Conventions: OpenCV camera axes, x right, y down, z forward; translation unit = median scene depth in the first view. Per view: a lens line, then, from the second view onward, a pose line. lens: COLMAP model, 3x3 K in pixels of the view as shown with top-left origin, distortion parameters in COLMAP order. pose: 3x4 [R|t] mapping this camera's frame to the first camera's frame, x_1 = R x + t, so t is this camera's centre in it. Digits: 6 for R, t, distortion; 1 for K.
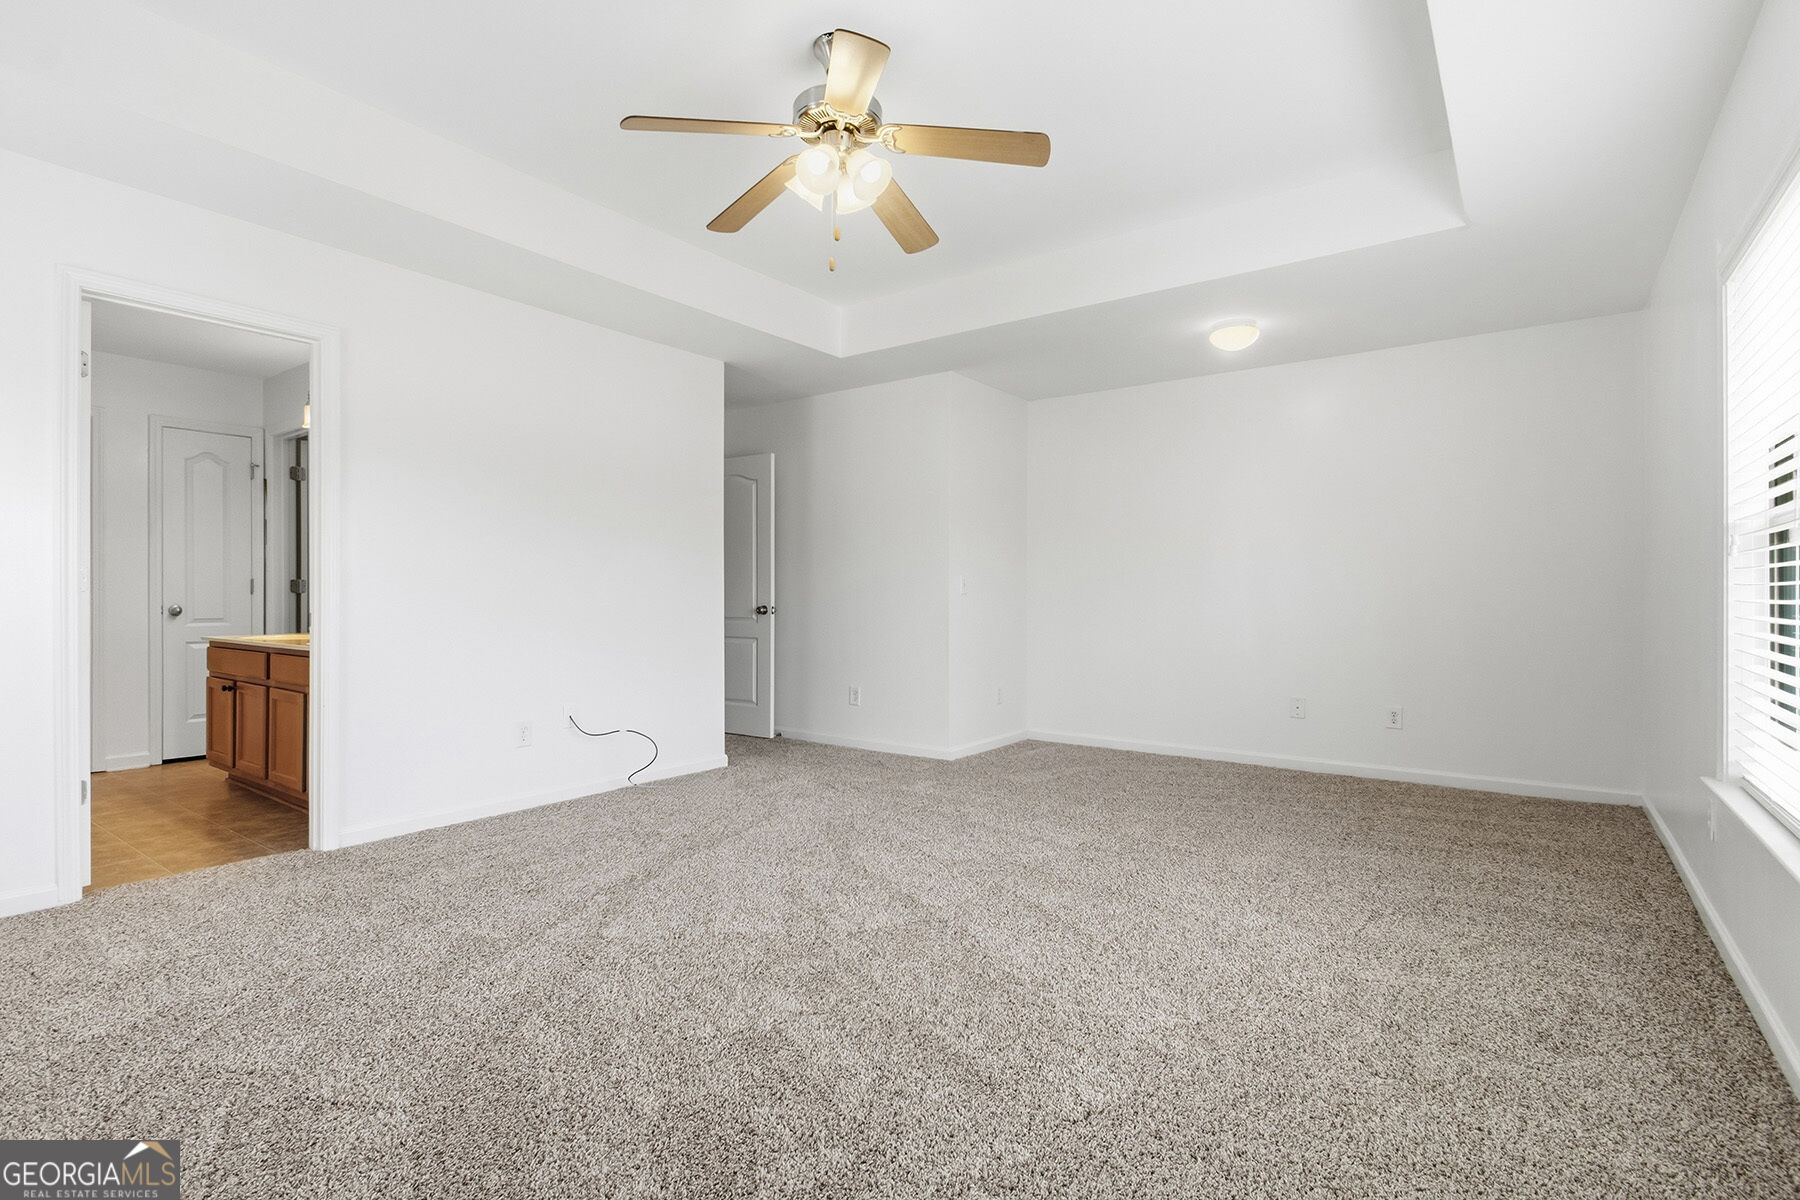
lens RADIAL K [[866.5, 0, 901.2], [0, 866.5, 590.7], [0, 0, 1]] dist [0.001397, -0.001575]
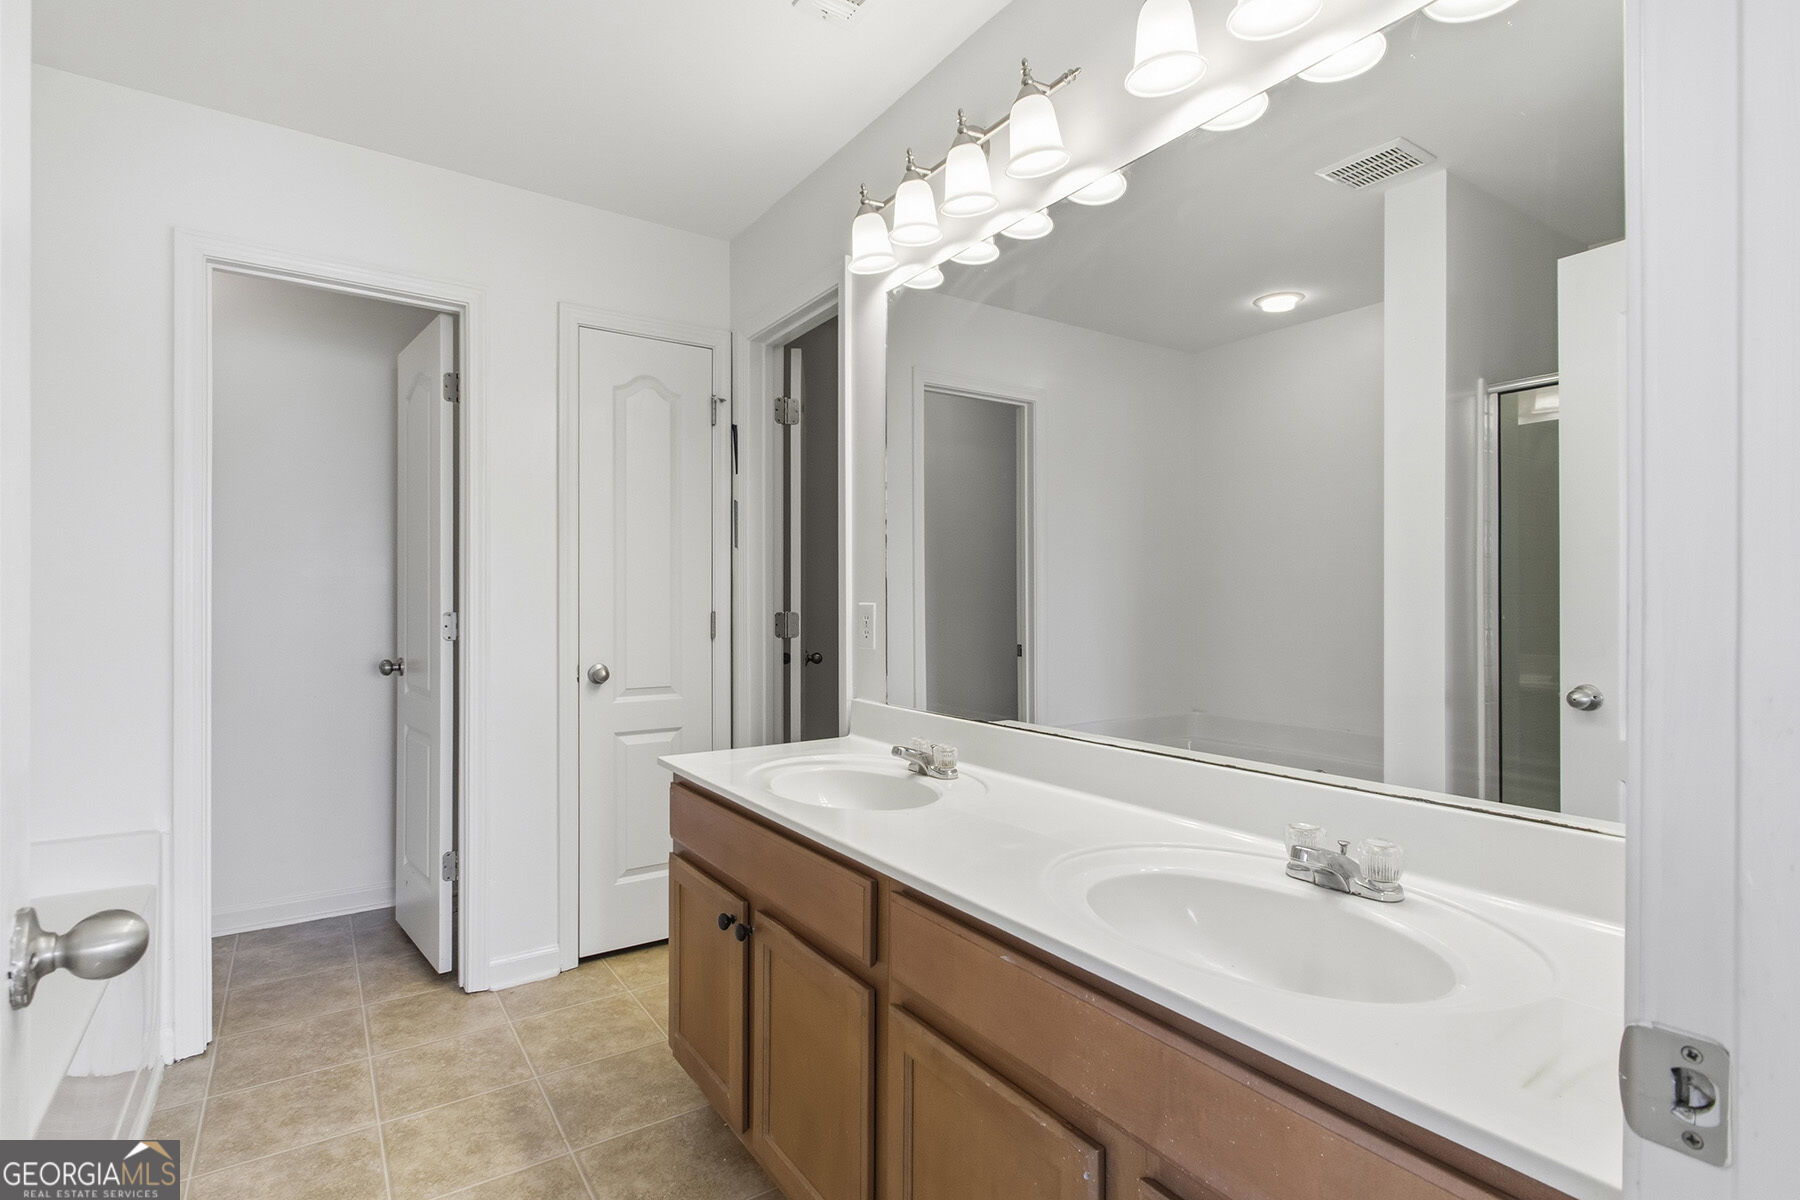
lens RADIAL K [[866.5, 0, 898.5], [0, 866.5, 603.3], [0, 0, 1]] dist [0.001397, -0.001575]
pose [[0.942927, -0.001924, -0.332994, -0.467281], [0.001702, 0.999998, -0.000959, -0.018299], [0.332995, 0.000338, 0.942928, 0.537611]]
